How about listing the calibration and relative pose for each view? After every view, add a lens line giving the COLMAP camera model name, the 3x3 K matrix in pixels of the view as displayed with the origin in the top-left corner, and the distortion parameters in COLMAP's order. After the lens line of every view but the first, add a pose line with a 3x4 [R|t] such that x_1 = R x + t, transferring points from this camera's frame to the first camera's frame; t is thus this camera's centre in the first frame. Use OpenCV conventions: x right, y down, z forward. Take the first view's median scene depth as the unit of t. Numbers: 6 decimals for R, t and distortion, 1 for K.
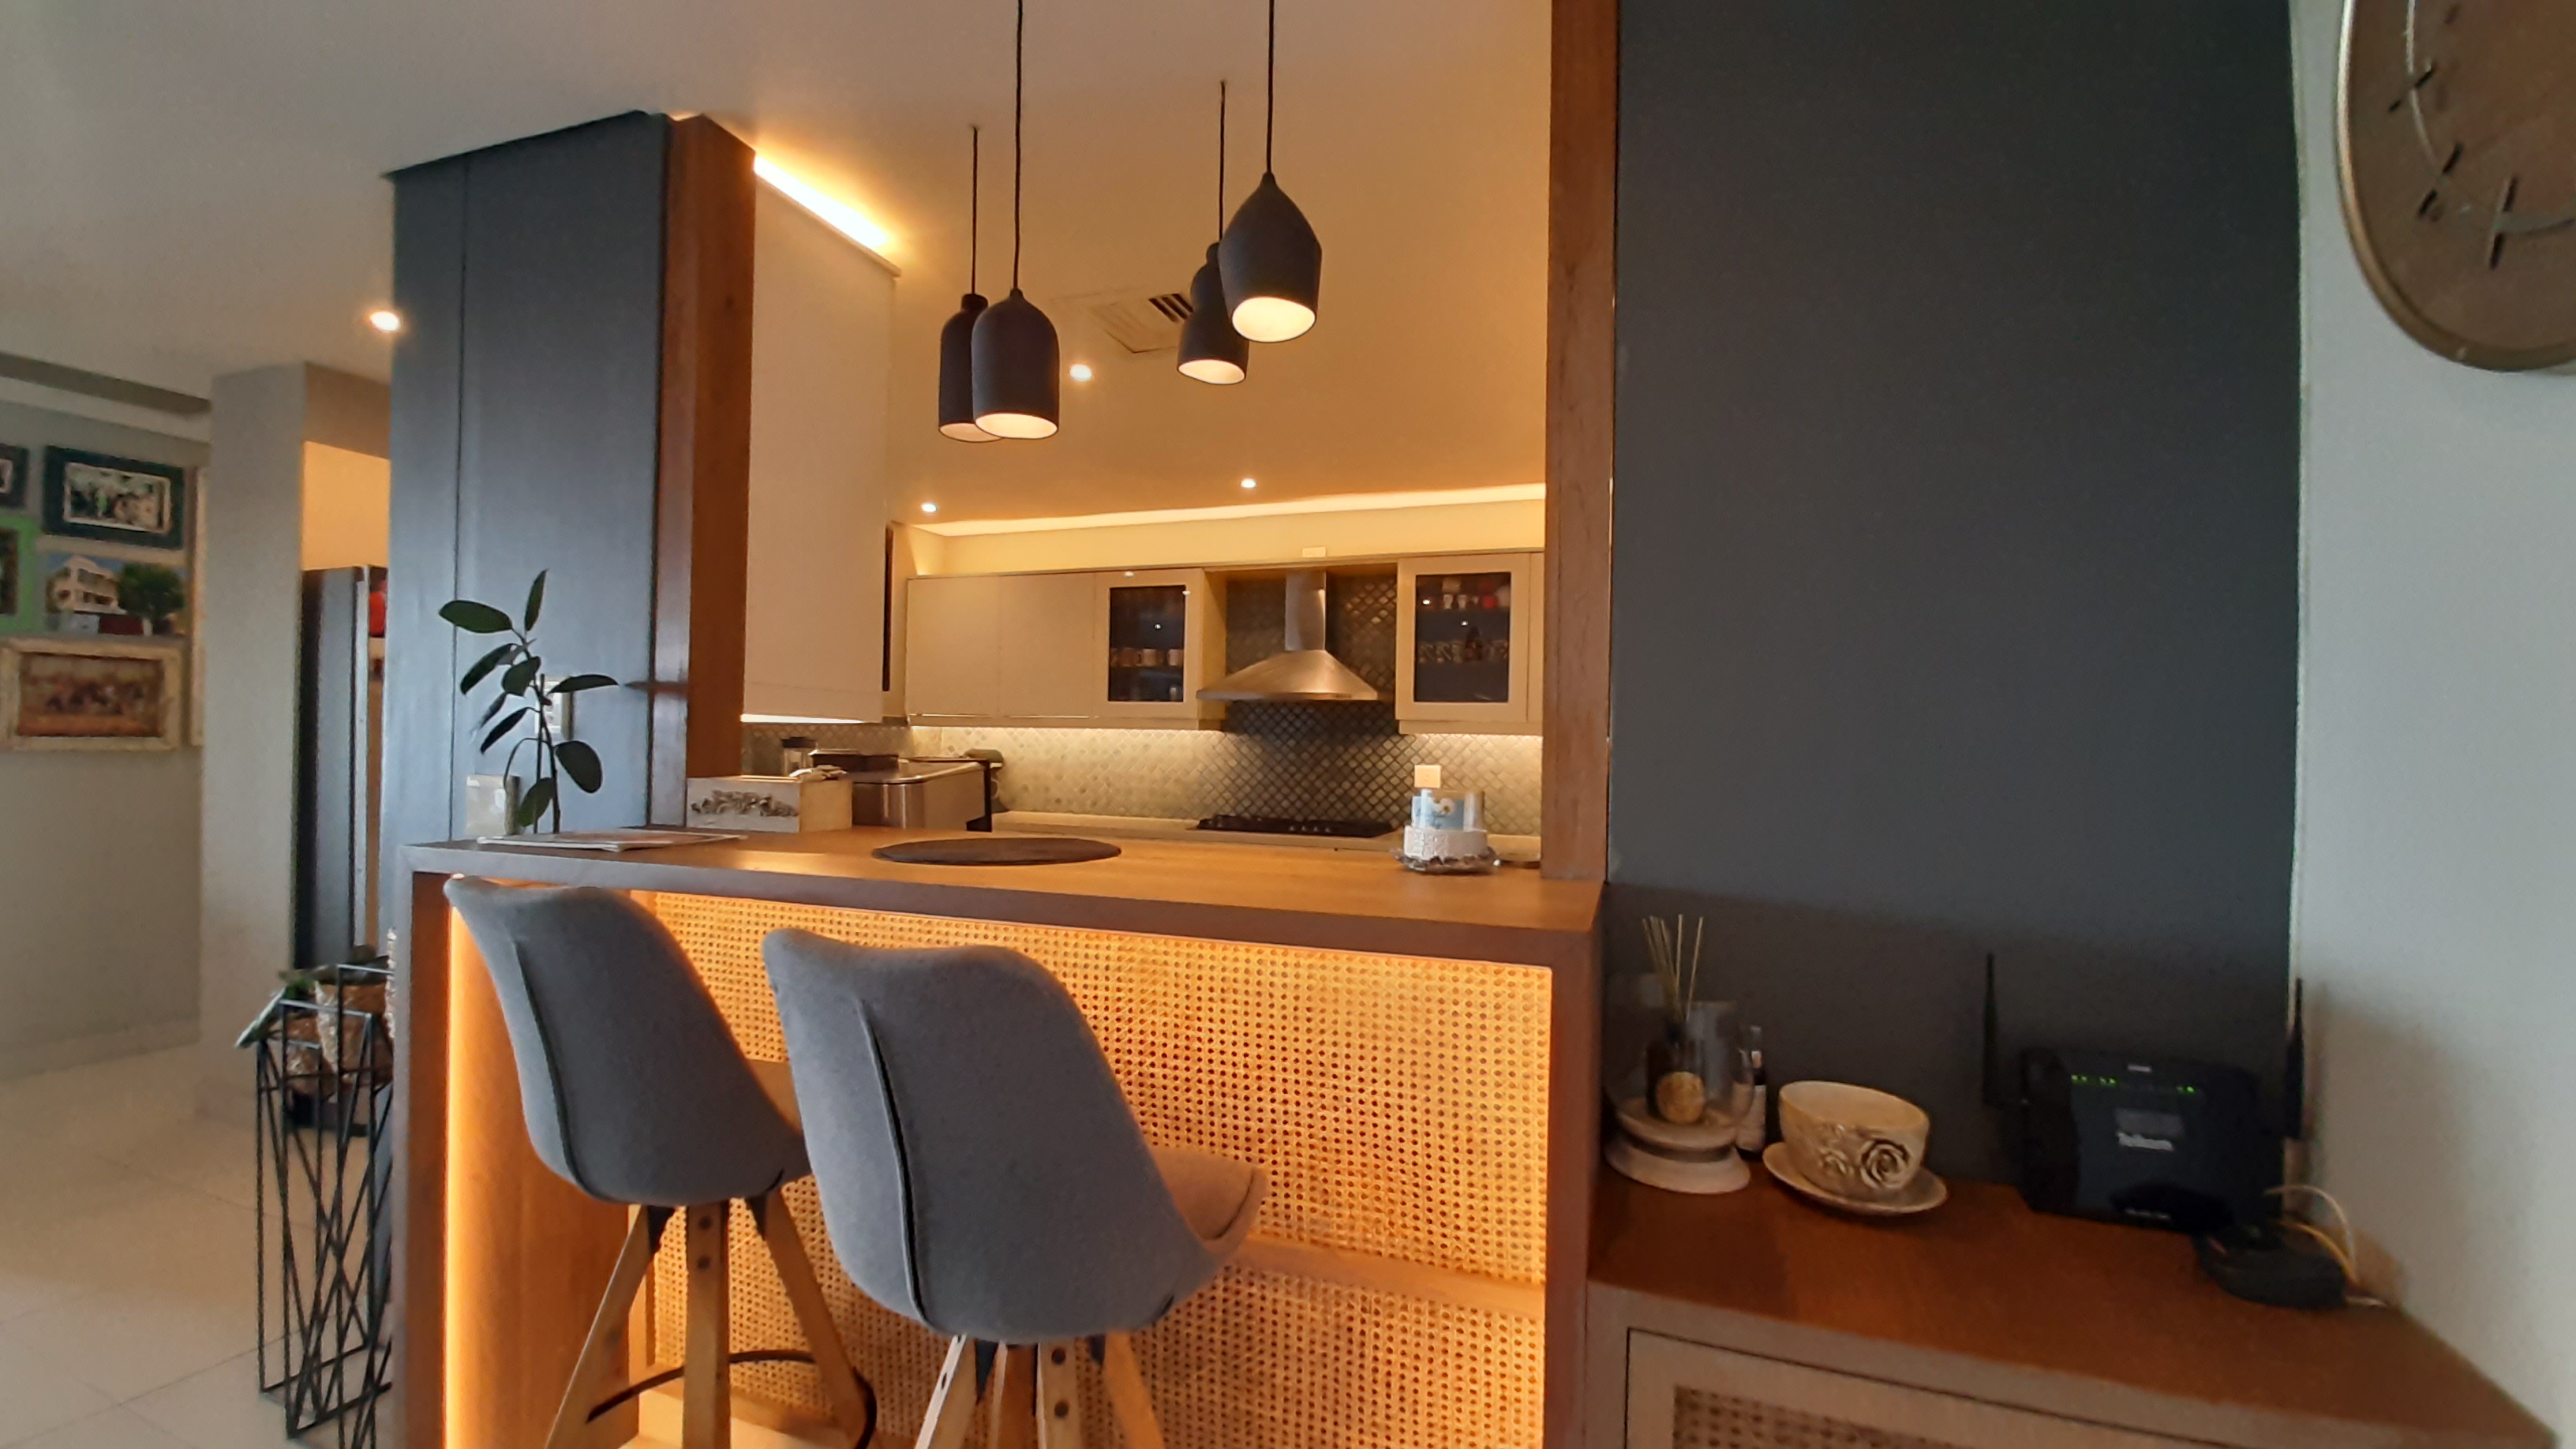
lens RADIAL K [[1002.5, 0, 1295.6], [0, 1002.5, 745.6], [0, 0, 1]] dist [0.007382, -0.010614]
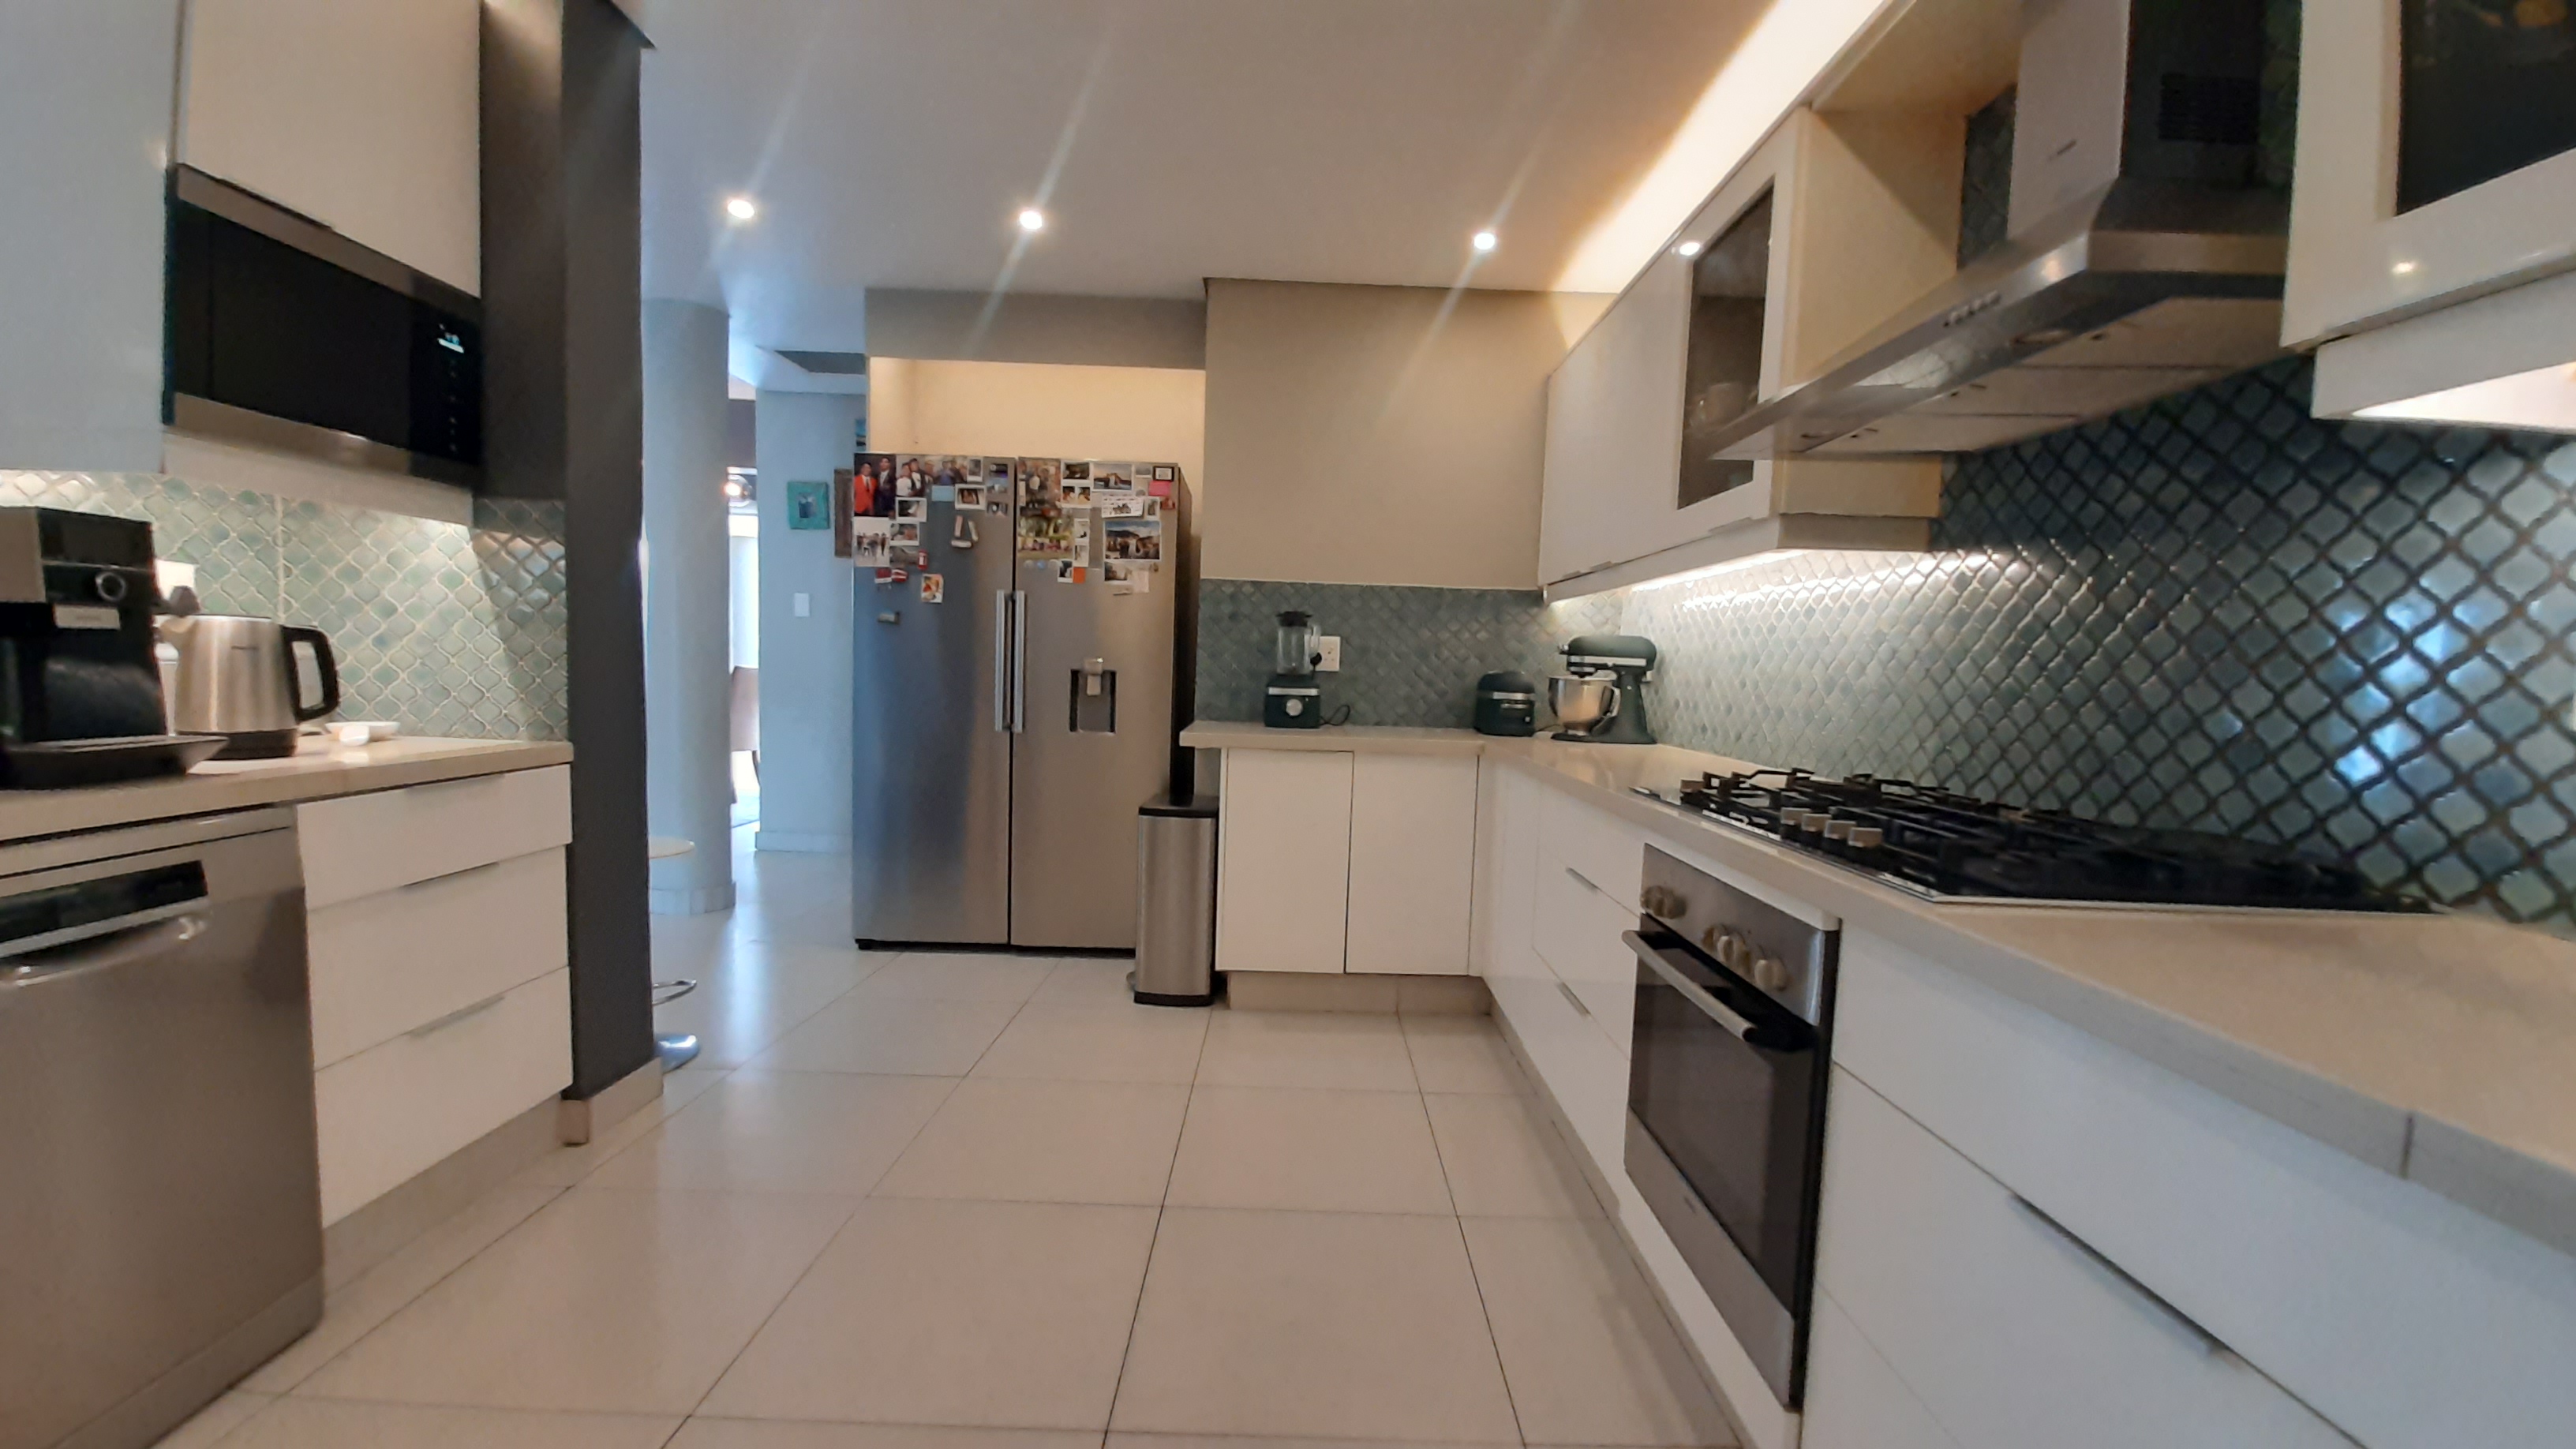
lens RADIAL K [[1002.5, 0, 1296.6], [0, 1002.5, 744.2], [0, 0, 1]] dist [0.007382, -0.010614]
pose [[0.339315, 0.065146, -0.938414, 0.215034], [-0.029081, 0.997849, 0.058757, 0.044565], [0.940223, 0.007353, 0.340479, 0.716334]]
